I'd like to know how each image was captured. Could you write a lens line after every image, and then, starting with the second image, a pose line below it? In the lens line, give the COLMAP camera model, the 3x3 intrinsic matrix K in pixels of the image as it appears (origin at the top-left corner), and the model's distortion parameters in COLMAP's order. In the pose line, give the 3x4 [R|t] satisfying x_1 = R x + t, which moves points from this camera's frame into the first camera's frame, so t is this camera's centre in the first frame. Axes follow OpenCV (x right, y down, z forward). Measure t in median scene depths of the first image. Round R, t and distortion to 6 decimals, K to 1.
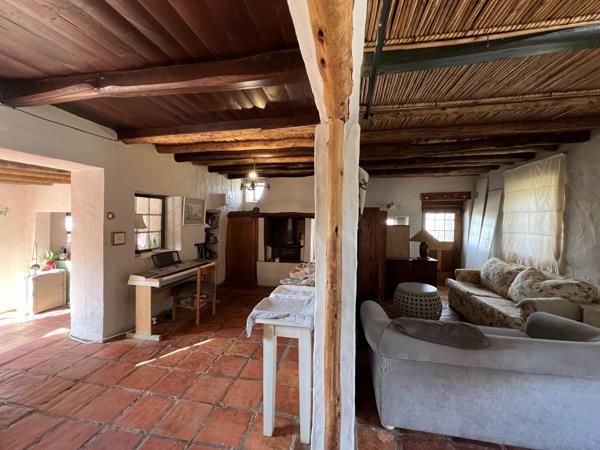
lens RADIAL K [[238.5, 0, 300.0], [0, 238.5, 225.0], [0, 0, 1]] dist [0.000226, 0.000061]
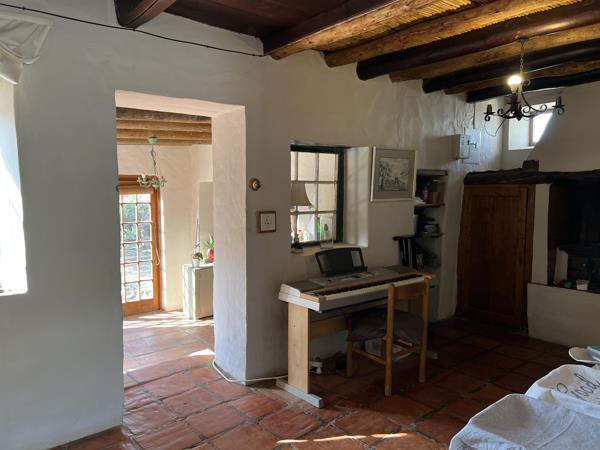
lens RADIAL K [[451.8, 0, 299.9], [0, 451.8, 228.0], [0, 0, 1]] dist [0.069889, -0.080911]
pose [[0.783742, 0.040490, -0.619766, 0.016962], [-0.003637, 0.998155, 0.060610, 0.001828], [0.621076, -0.045249, 0.782443, 0.145853]]
